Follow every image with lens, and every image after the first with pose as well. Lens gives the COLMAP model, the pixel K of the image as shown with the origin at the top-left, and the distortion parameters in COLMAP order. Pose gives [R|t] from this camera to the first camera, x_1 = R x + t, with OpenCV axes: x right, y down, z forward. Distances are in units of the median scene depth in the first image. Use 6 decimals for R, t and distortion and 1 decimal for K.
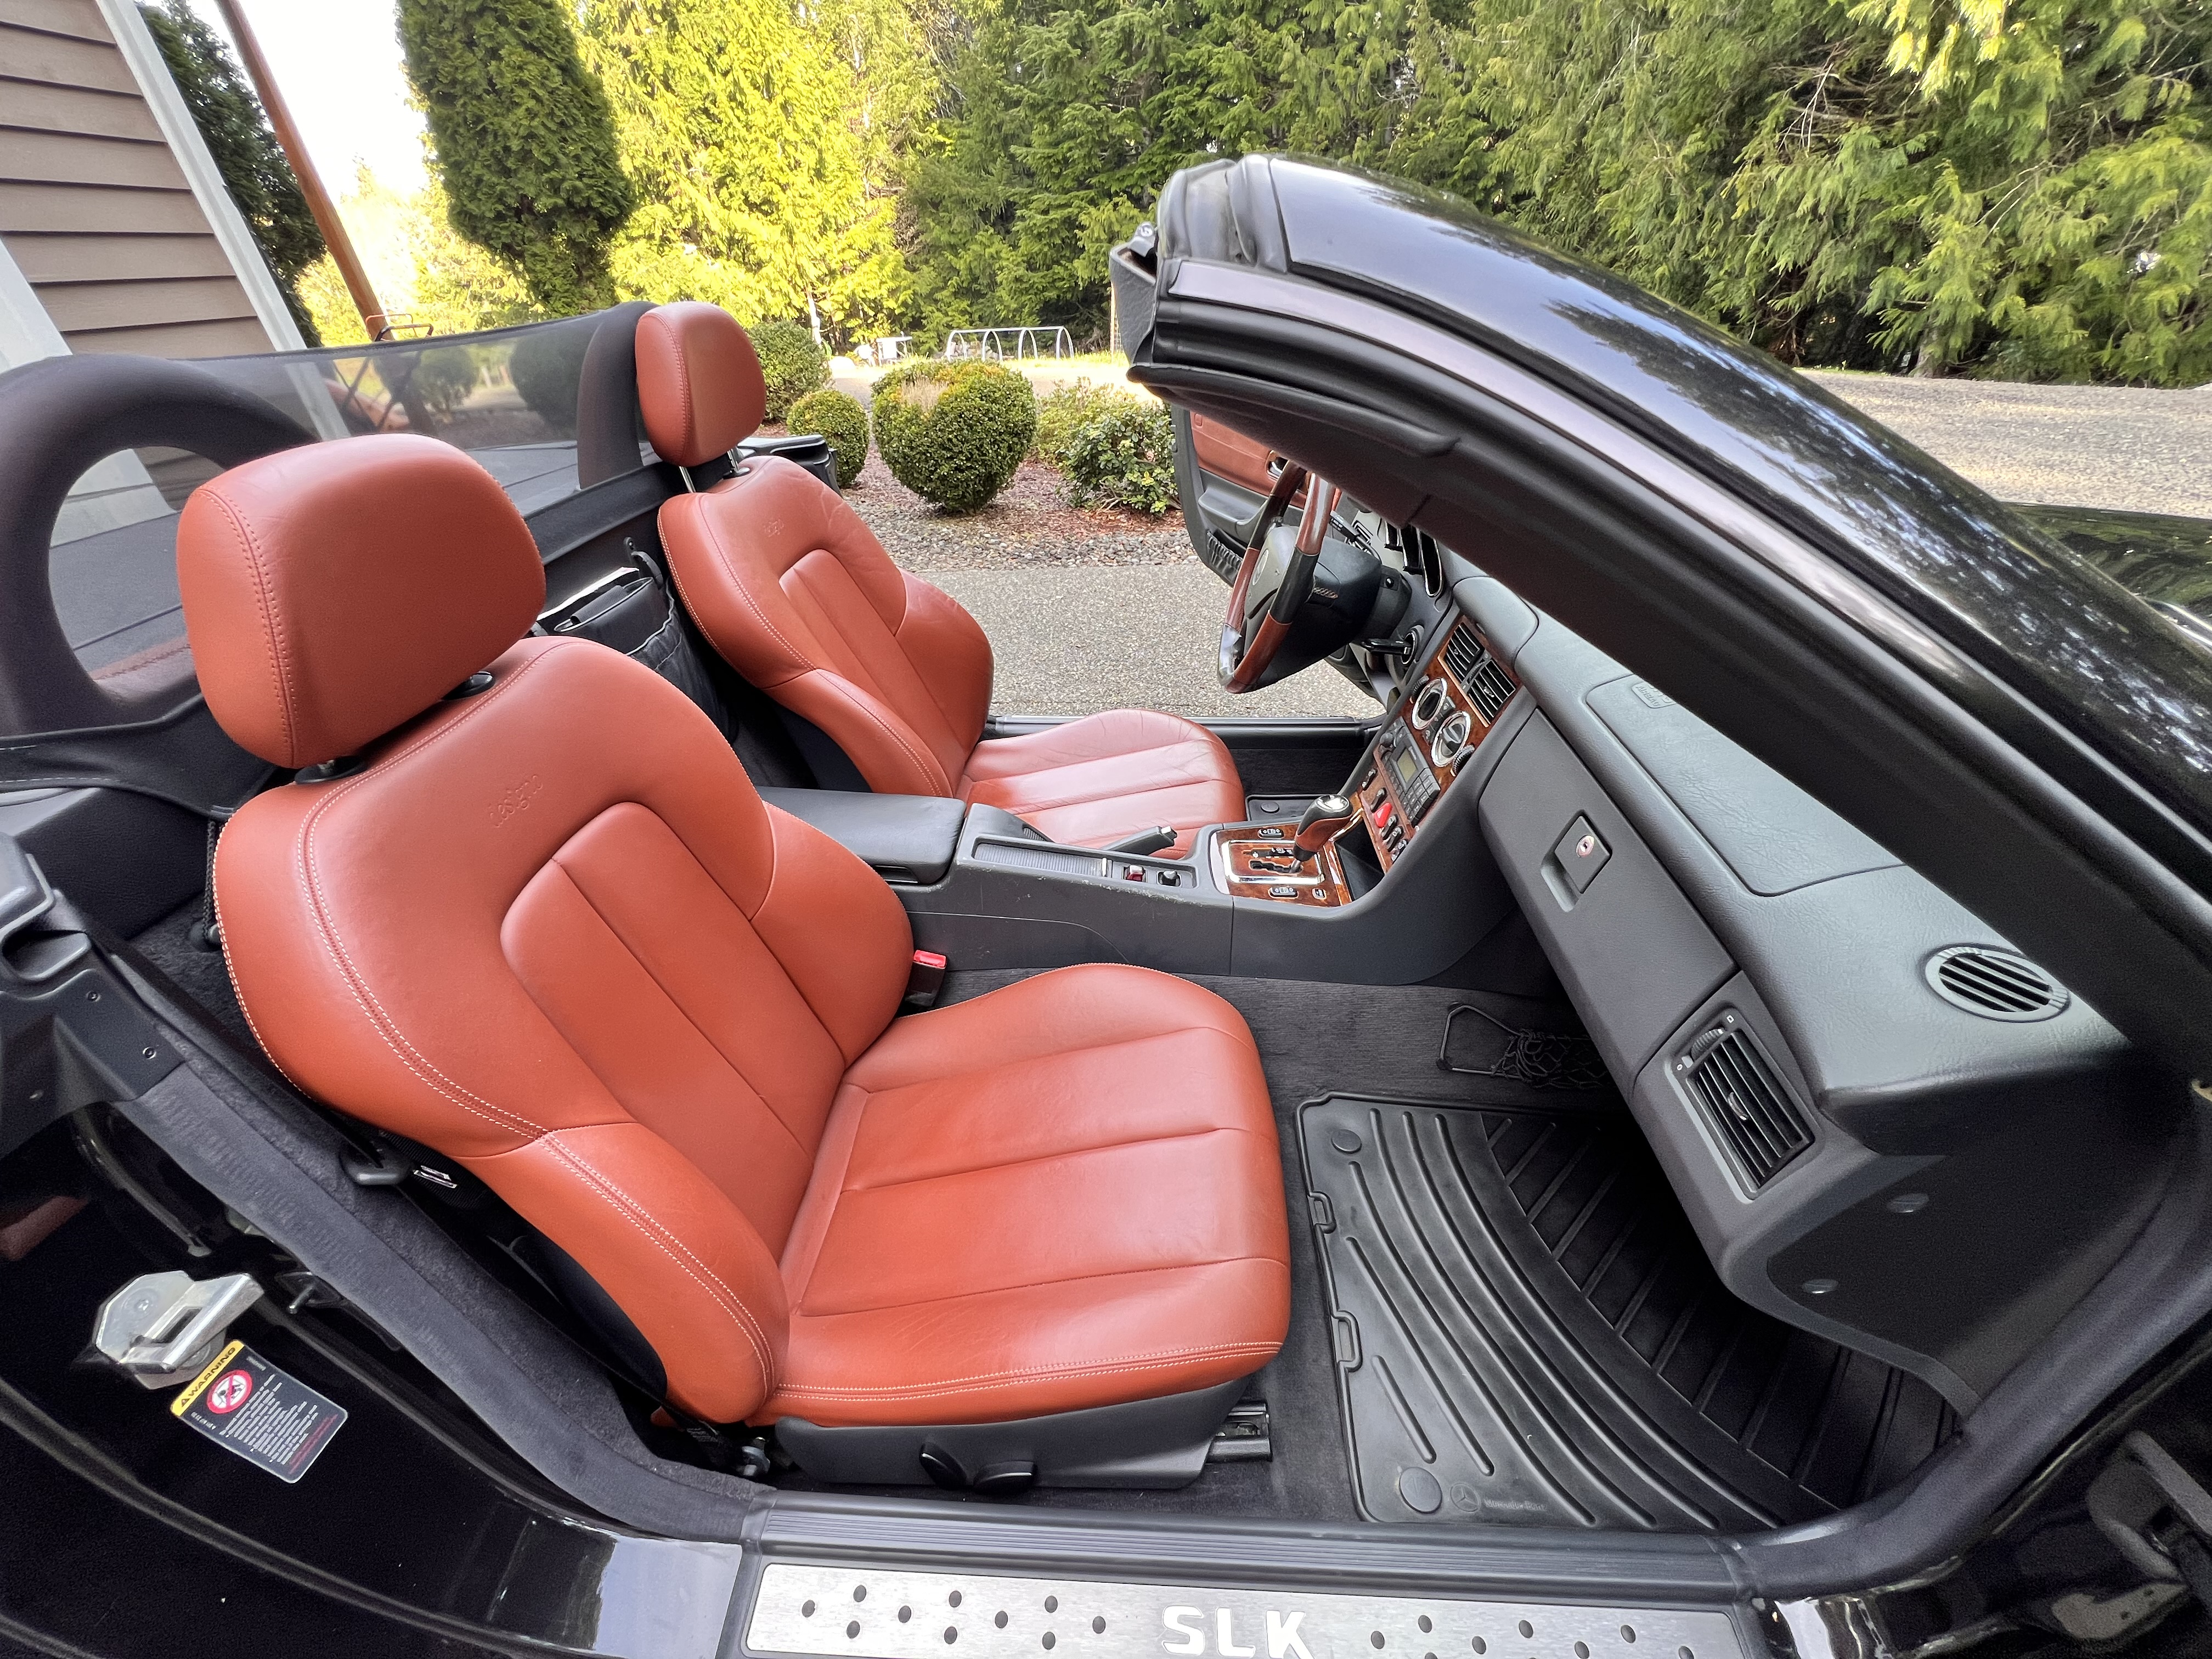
lens RADIAL K [[882.3, 0, 1106.0], [0, 882.3, 829.5], [0, 0, 1]] dist [-0.003019, -0.000135]
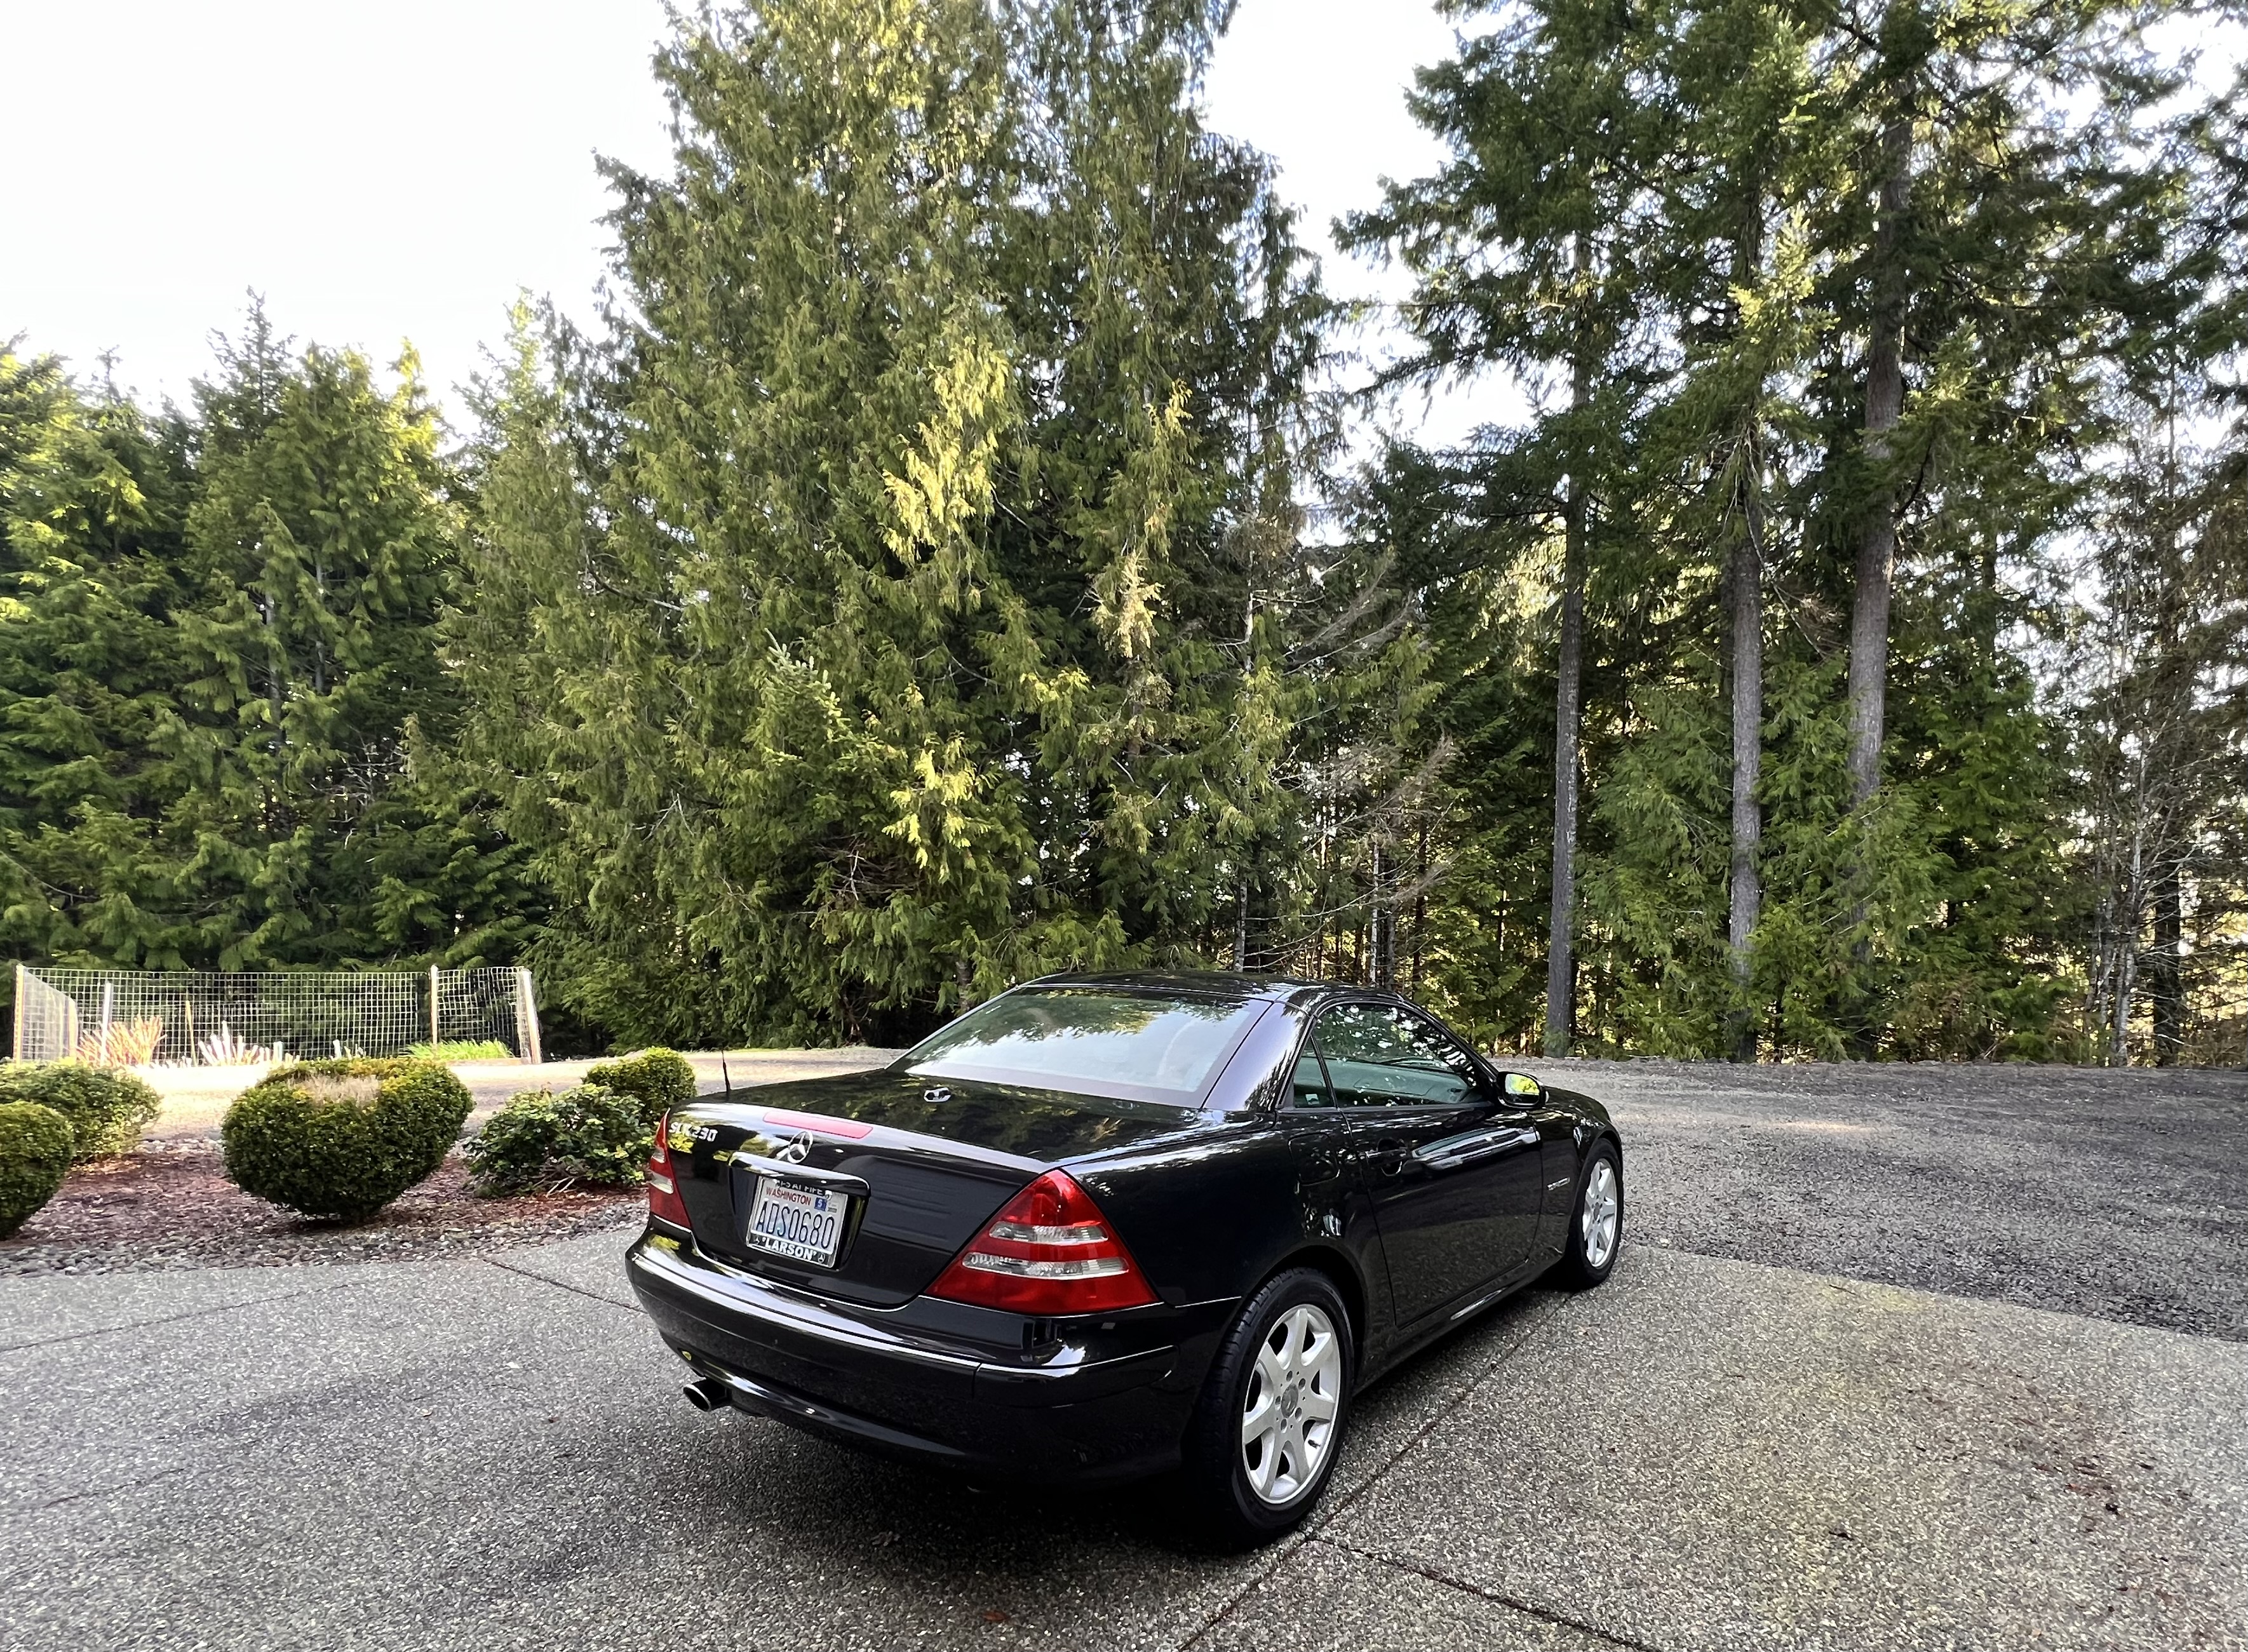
lens RADIAL K [[1138.9, 0, 1273.5], [0, 1138.9, 956.2], [0, 0, 1]] dist [0.001464, 0.000418]
pose [[0.506541, 0.046219, 0.860977, -0.259034], [0.433458, 0.849553, -0.300623, 0.047498], [-0.745339, 0.525475, 0.410299, -0.077594]]
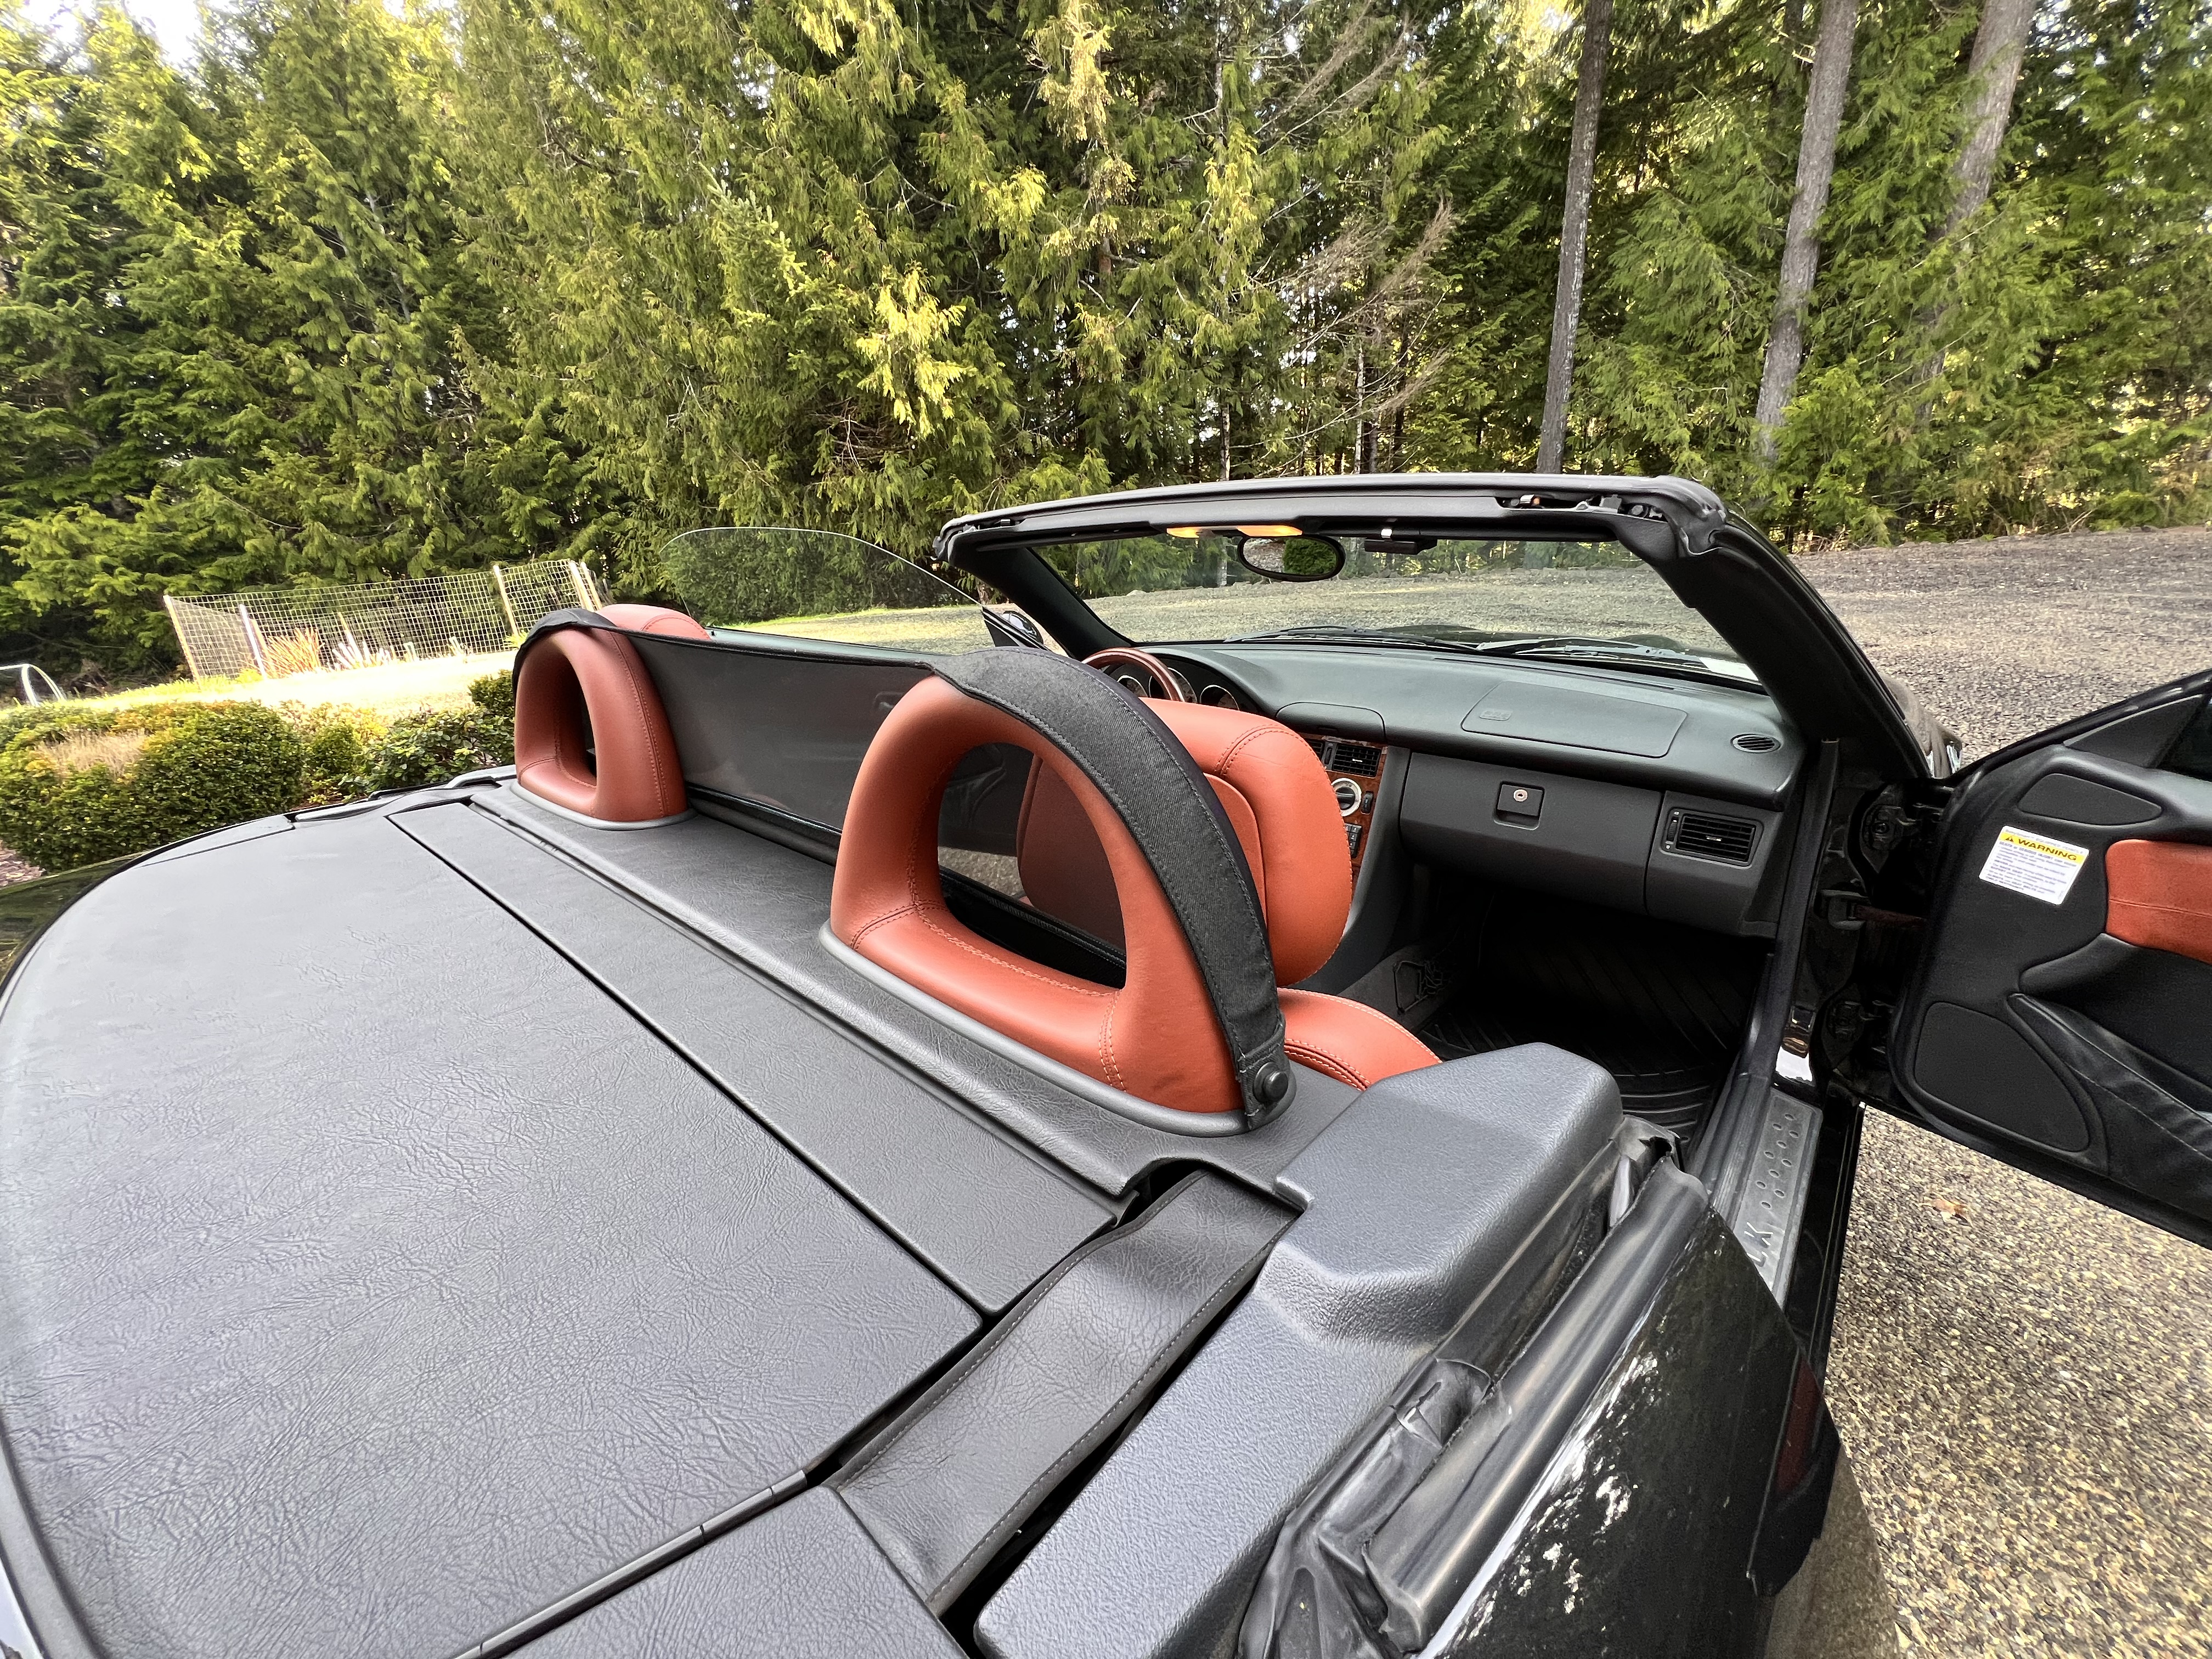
lens RADIAL K [[882.3, 0, 1106.0], [0, 882.3, 829.5], [0, 0, 1]] dist [-0.003019, -0.000135]
pose [[0.638478, -0.276925, 0.718094, -0.075329], [0.455162, 0.888236, -0.062160, -0.011123], [-0.620623, 0.366537, 0.693165, 0.015041]]
